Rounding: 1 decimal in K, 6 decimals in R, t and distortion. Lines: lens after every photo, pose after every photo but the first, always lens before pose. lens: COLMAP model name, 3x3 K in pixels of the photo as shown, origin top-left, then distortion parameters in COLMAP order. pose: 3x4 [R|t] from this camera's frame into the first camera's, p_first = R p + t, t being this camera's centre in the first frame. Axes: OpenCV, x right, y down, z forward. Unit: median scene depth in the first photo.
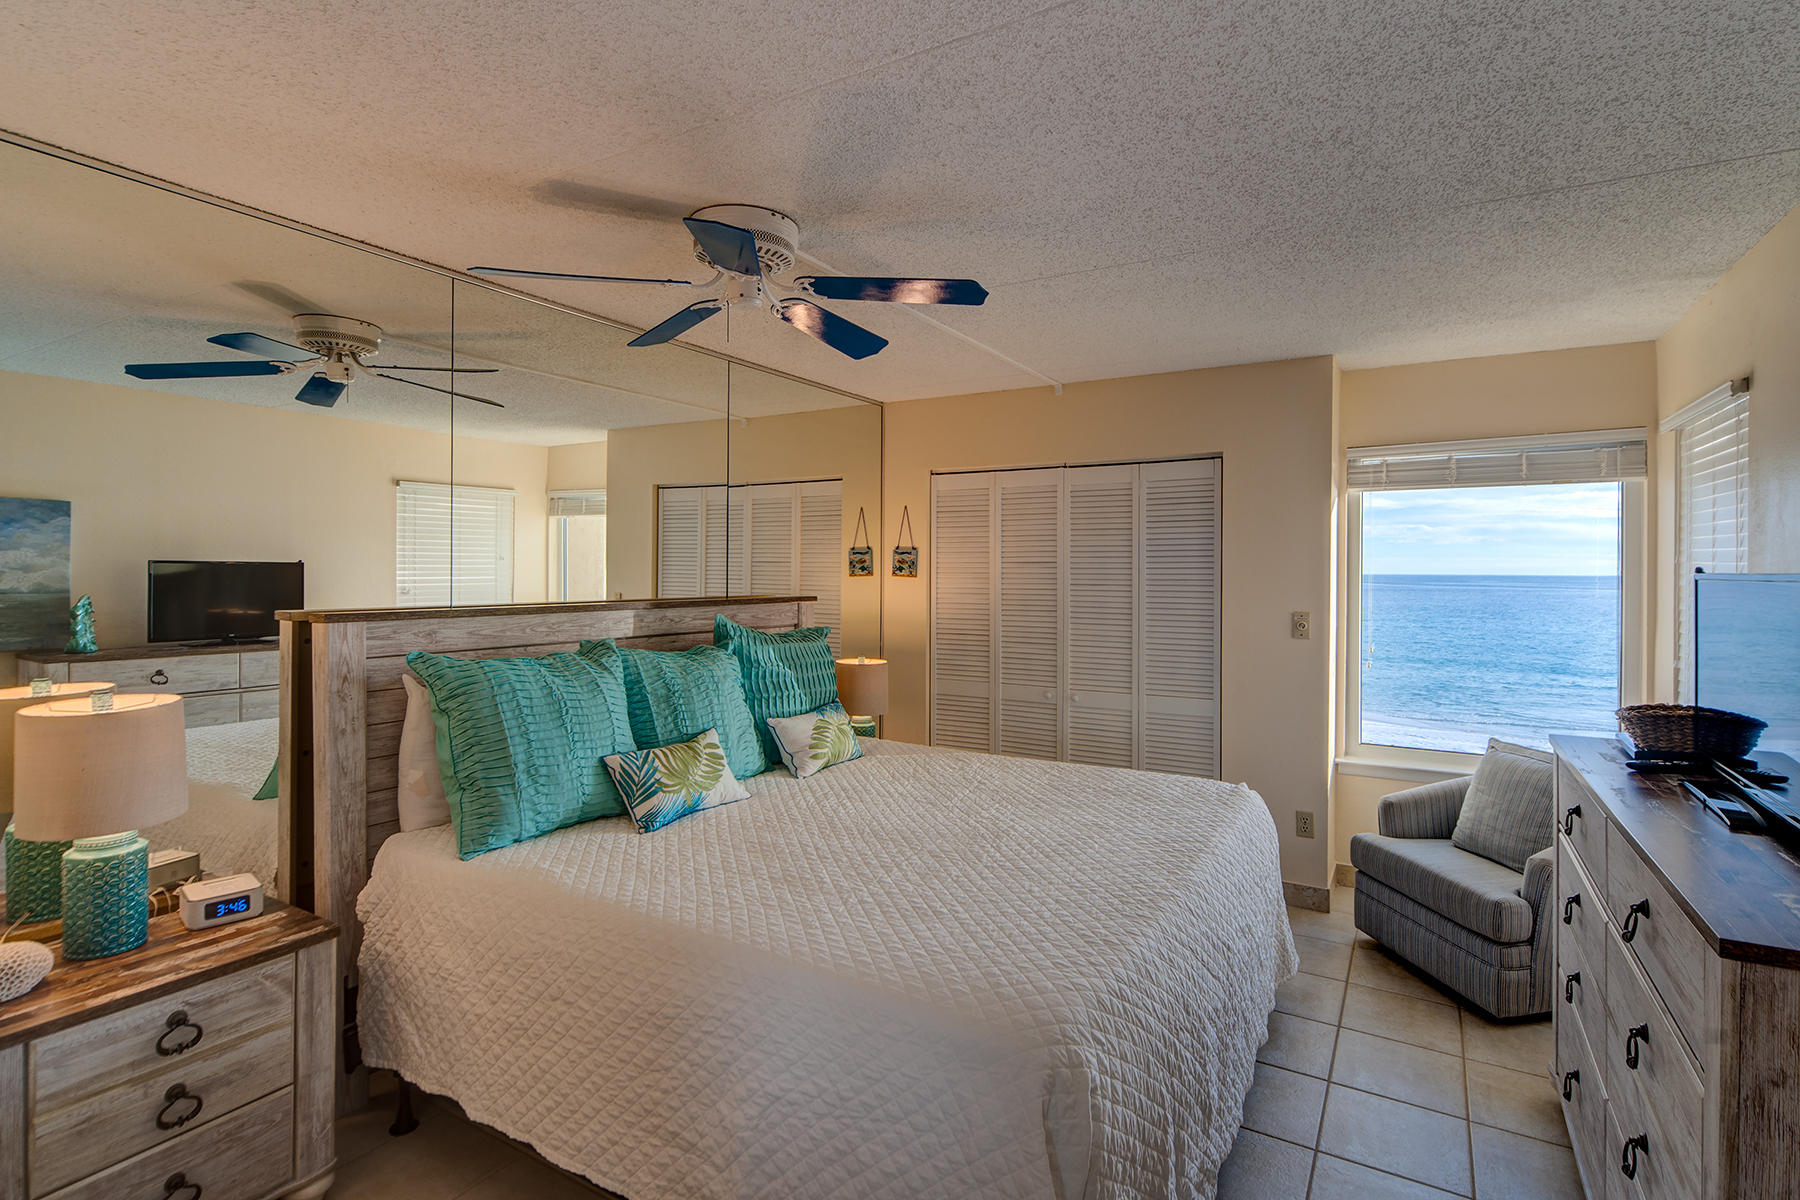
lens RADIAL K [[866.9, 0, 909.4], [0, 866.9, 569.1], [0, 0, 1]] dist [0.003382, -0.000941]
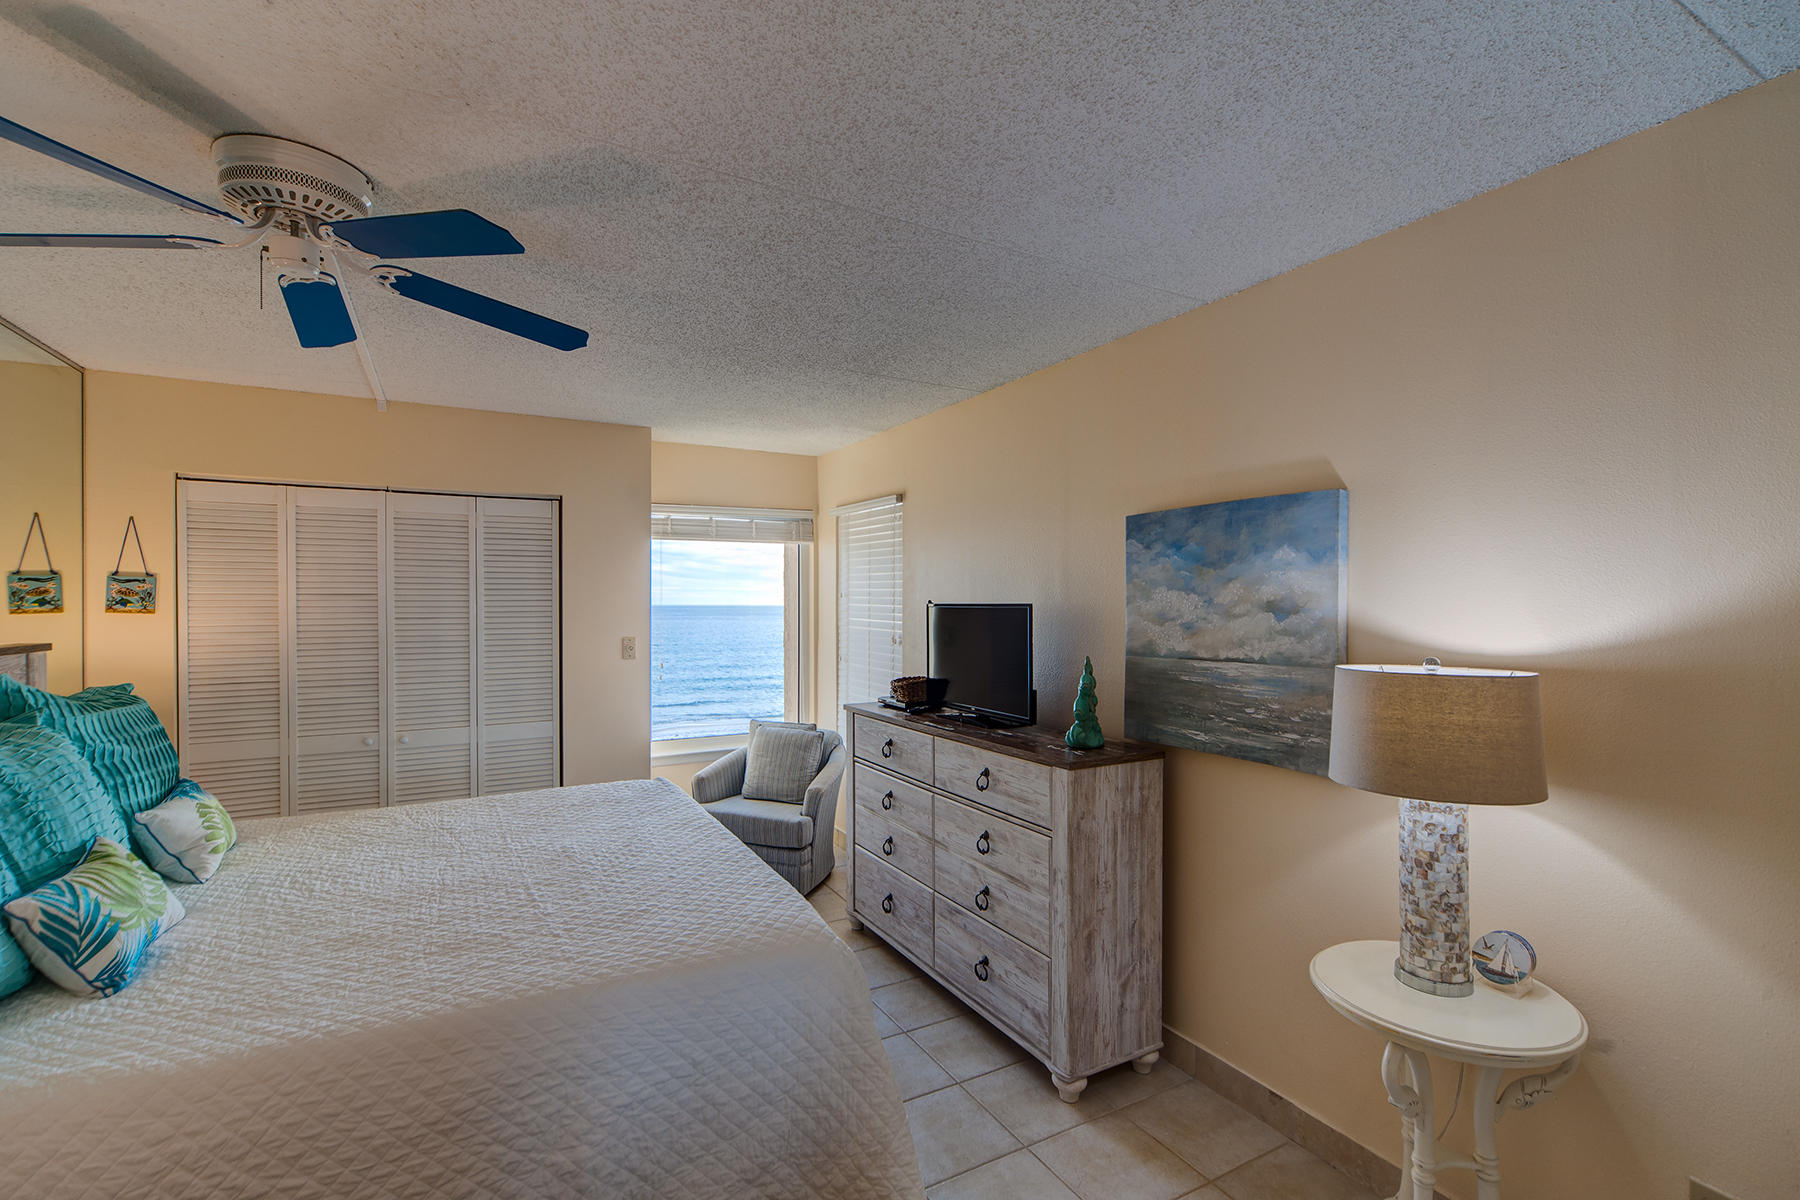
lens RADIAL K [[866.9, 0, 898.5], [0, 866.9, 603.9], [0, 0, 1]] dist [0.003382, -0.000941]
pose [[0.484151, -0.006467, 0.874960, -0.395103], [0.001356, 0.999977, 0.006641, -0.003352], [-0.874983, -0.002029, 0.484149, 0.086718]]
